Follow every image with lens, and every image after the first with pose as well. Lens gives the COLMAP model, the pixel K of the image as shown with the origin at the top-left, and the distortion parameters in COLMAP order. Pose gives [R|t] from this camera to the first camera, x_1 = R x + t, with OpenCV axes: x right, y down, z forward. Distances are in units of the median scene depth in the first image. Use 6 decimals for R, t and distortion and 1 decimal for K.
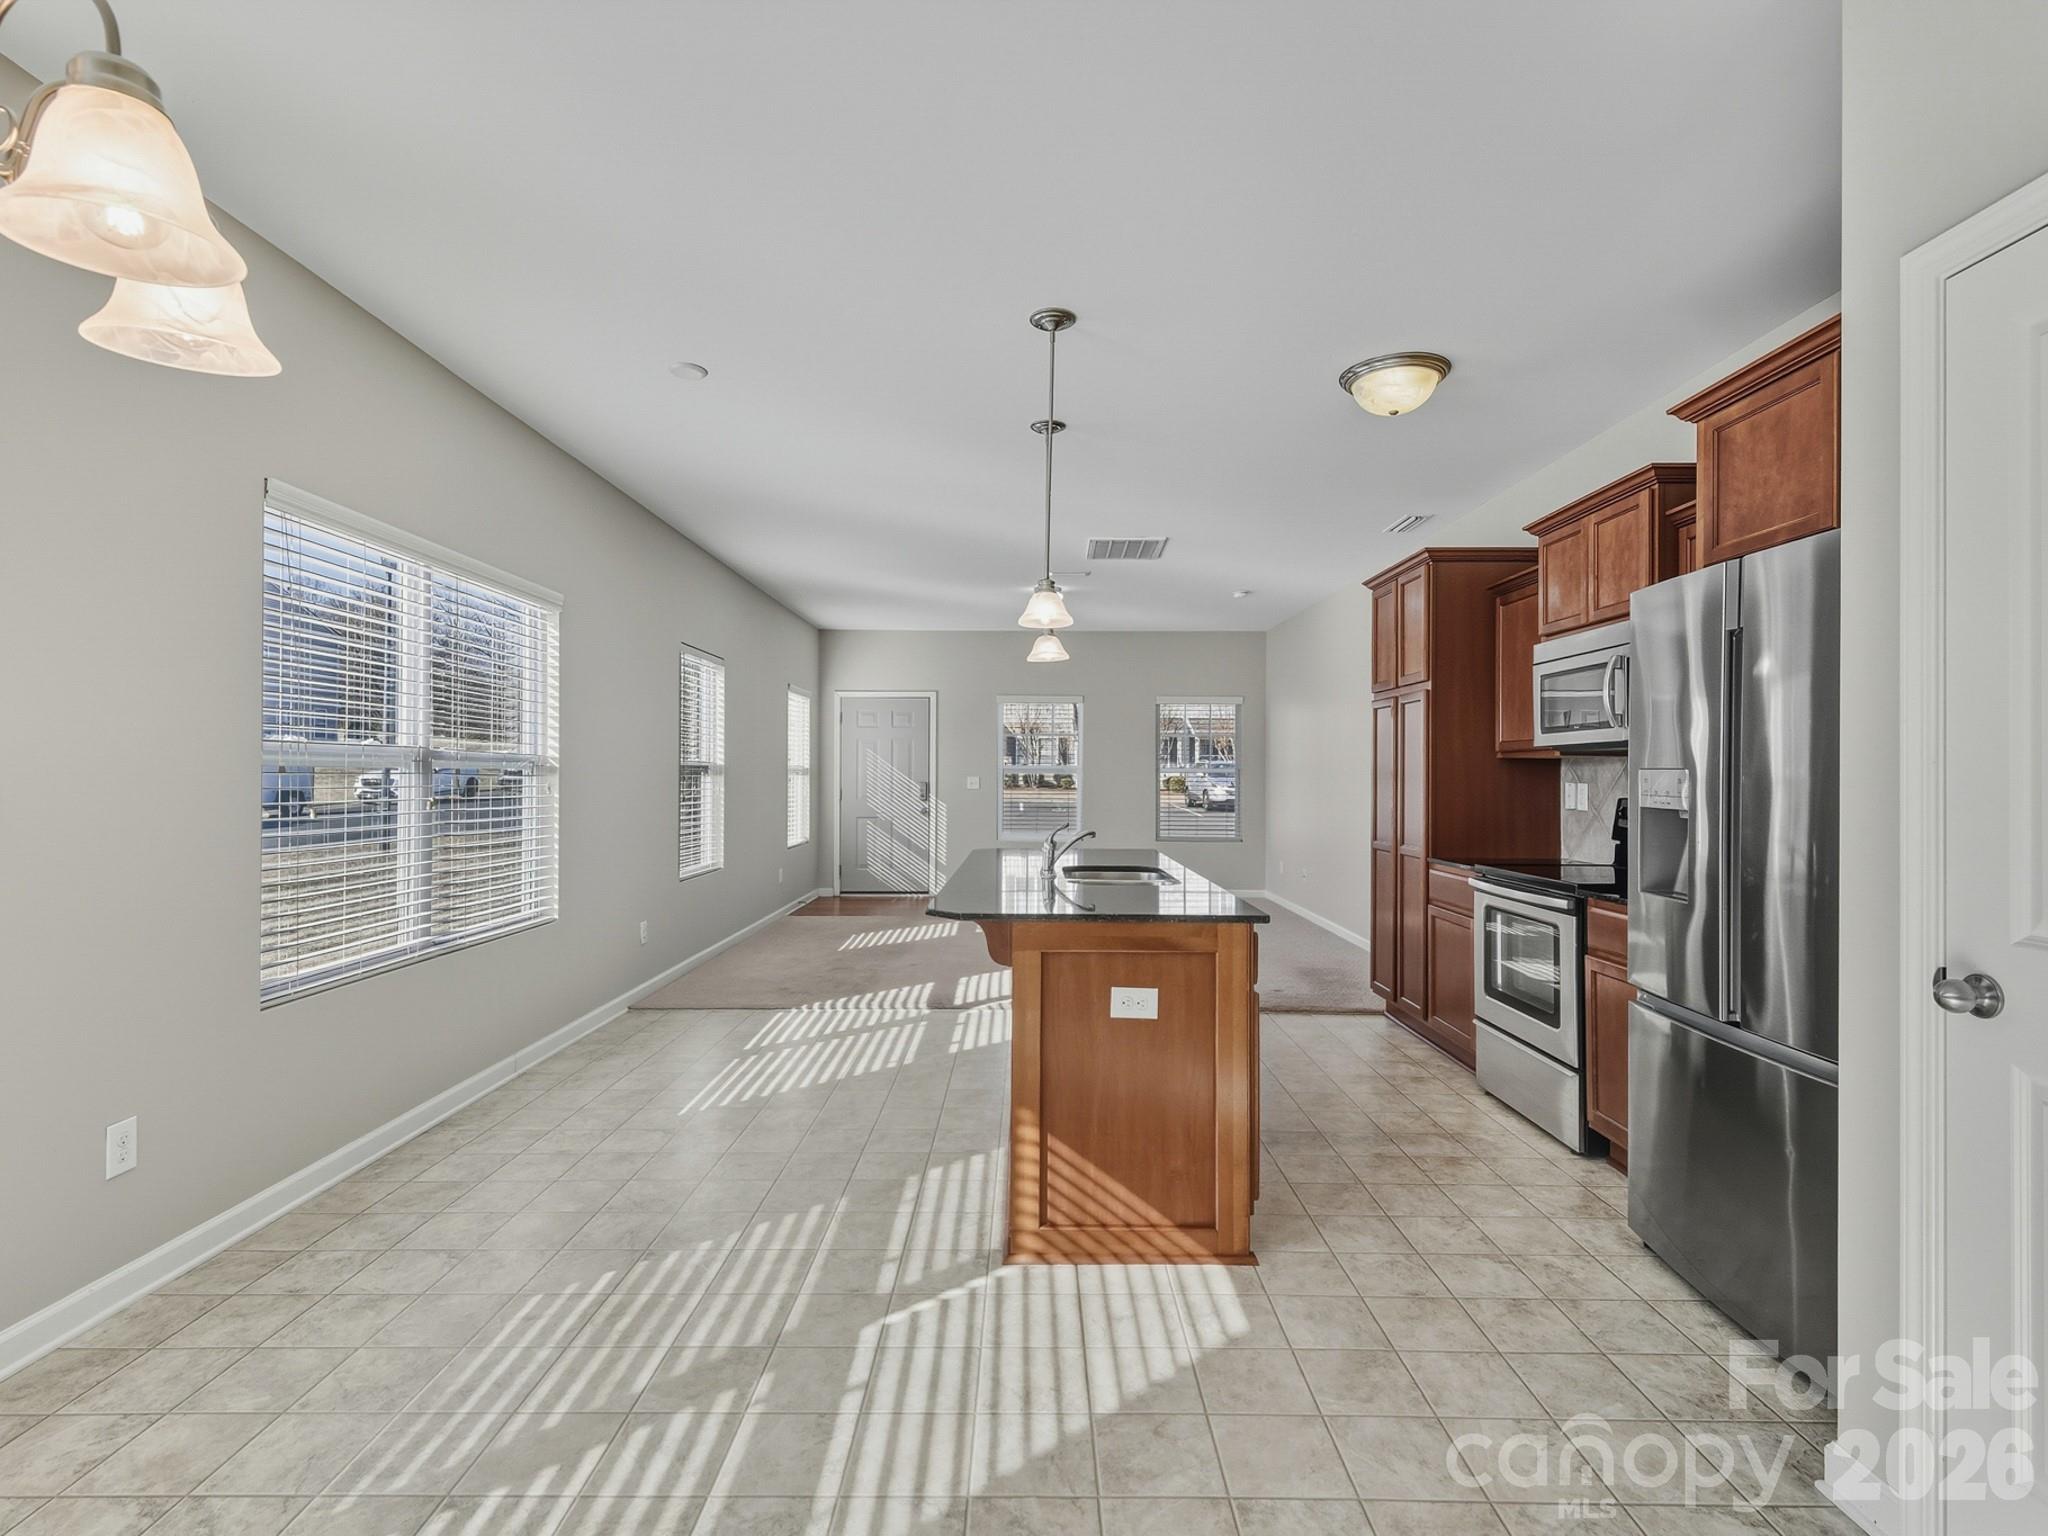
lens RADIAL K [[1002.6, 0, 1024.0], [0, 1002.6, 768.0], [0, 0, 1]] dist [0.002146, -0.000371]
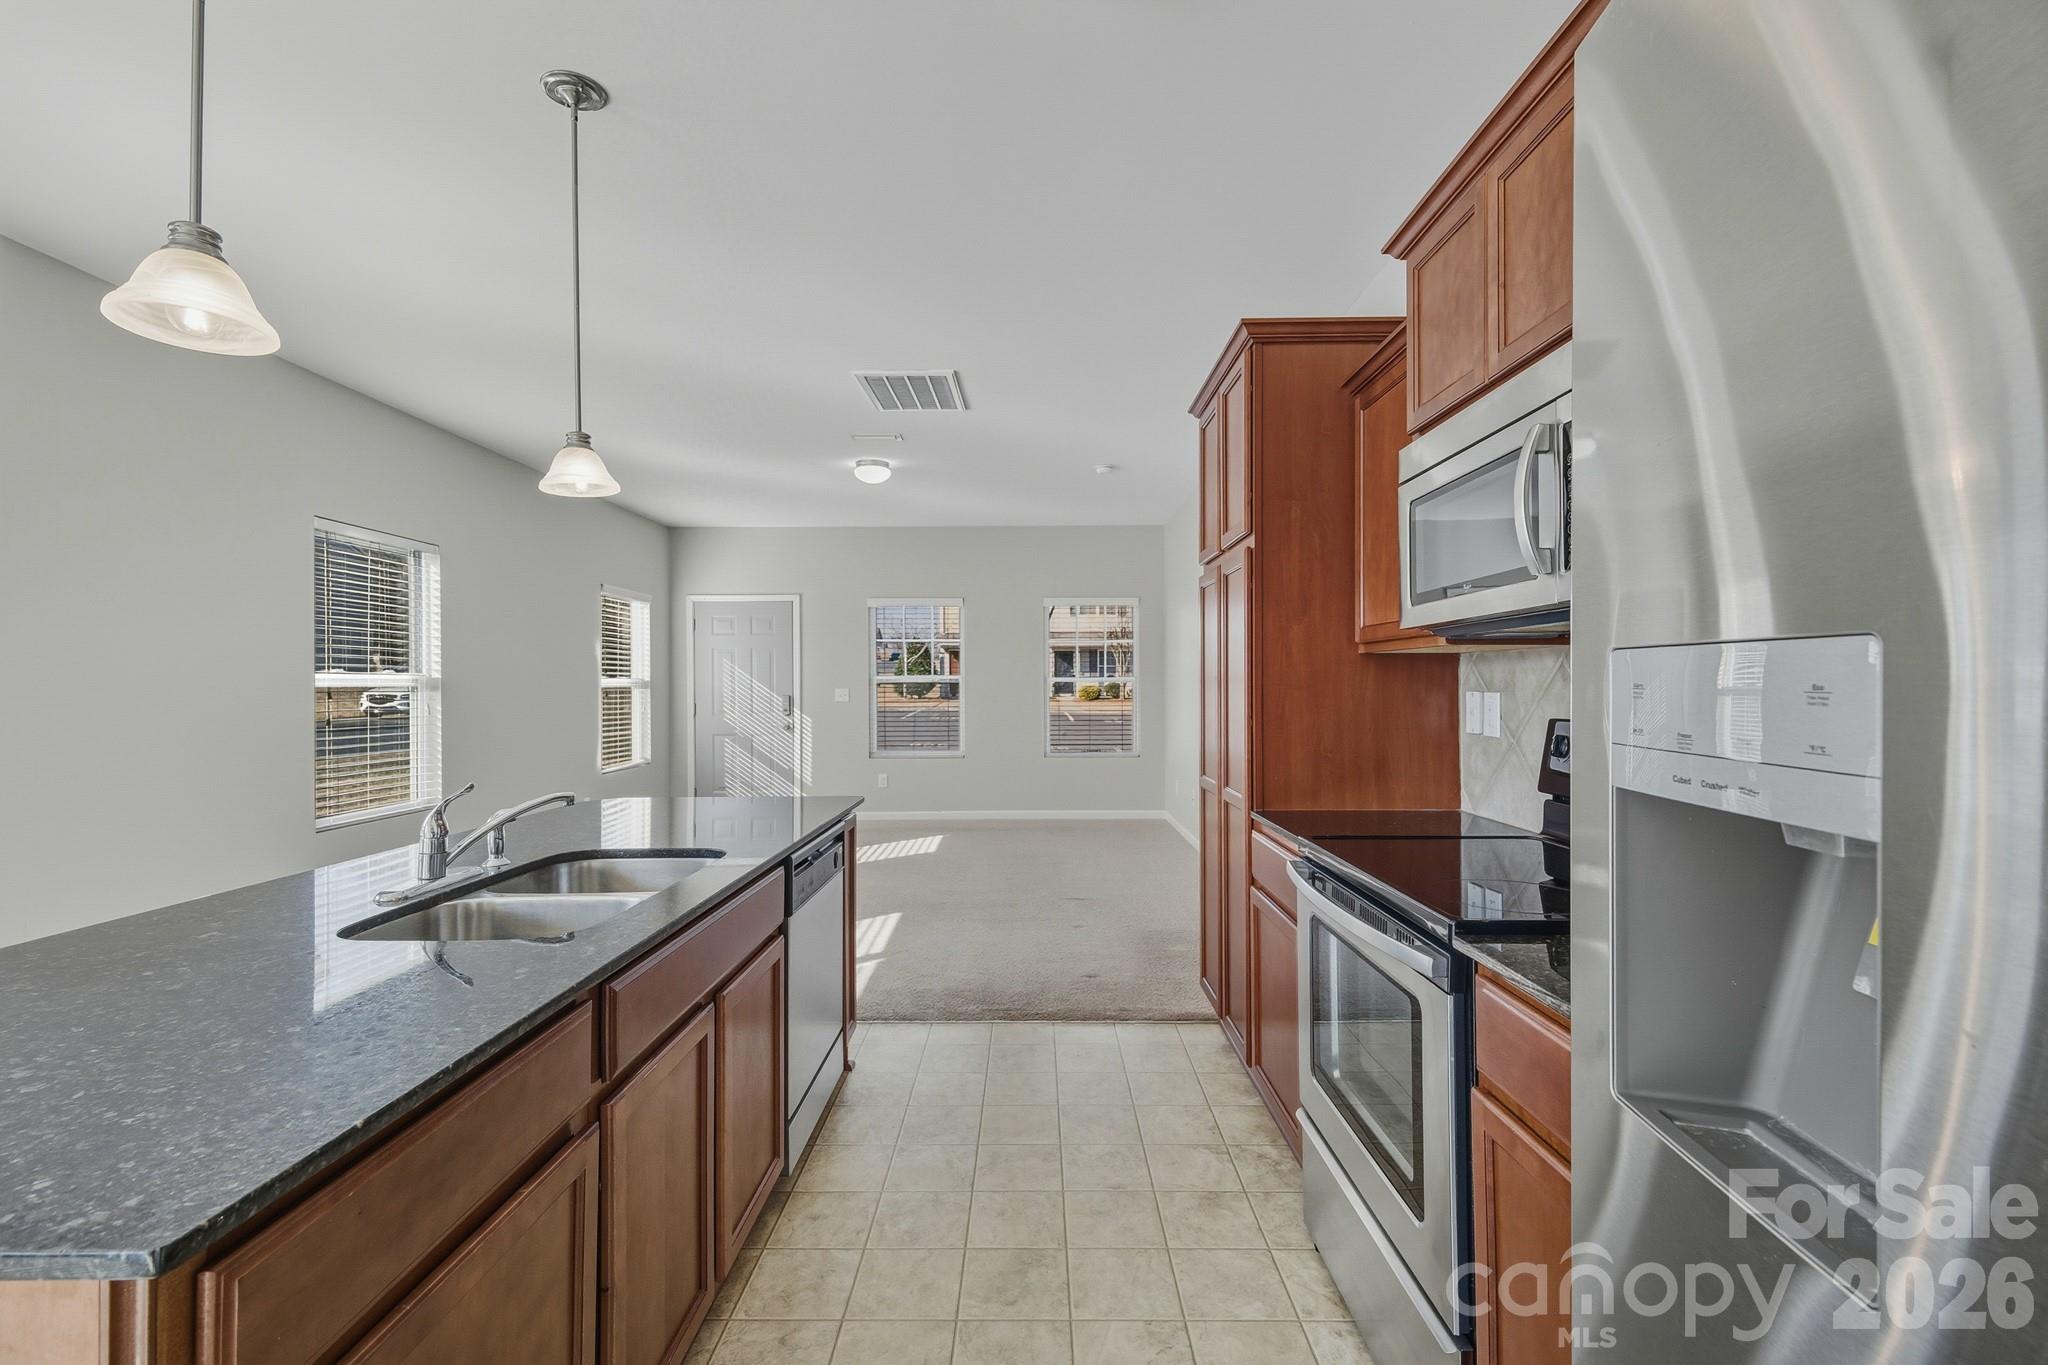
lens RADIAL K [[892.2, 0, 1024.0], [0, 892.2, 682.5], [0, 0, 1]] dist [0.000101, -0.000160]
pose [[0.999942, -0.010513, -0.002230, 0.335760], [0.010523, 0.999935, 0.004360, 0.005011], [0.002184, -0.004383, 0.999988, 0.560379]]
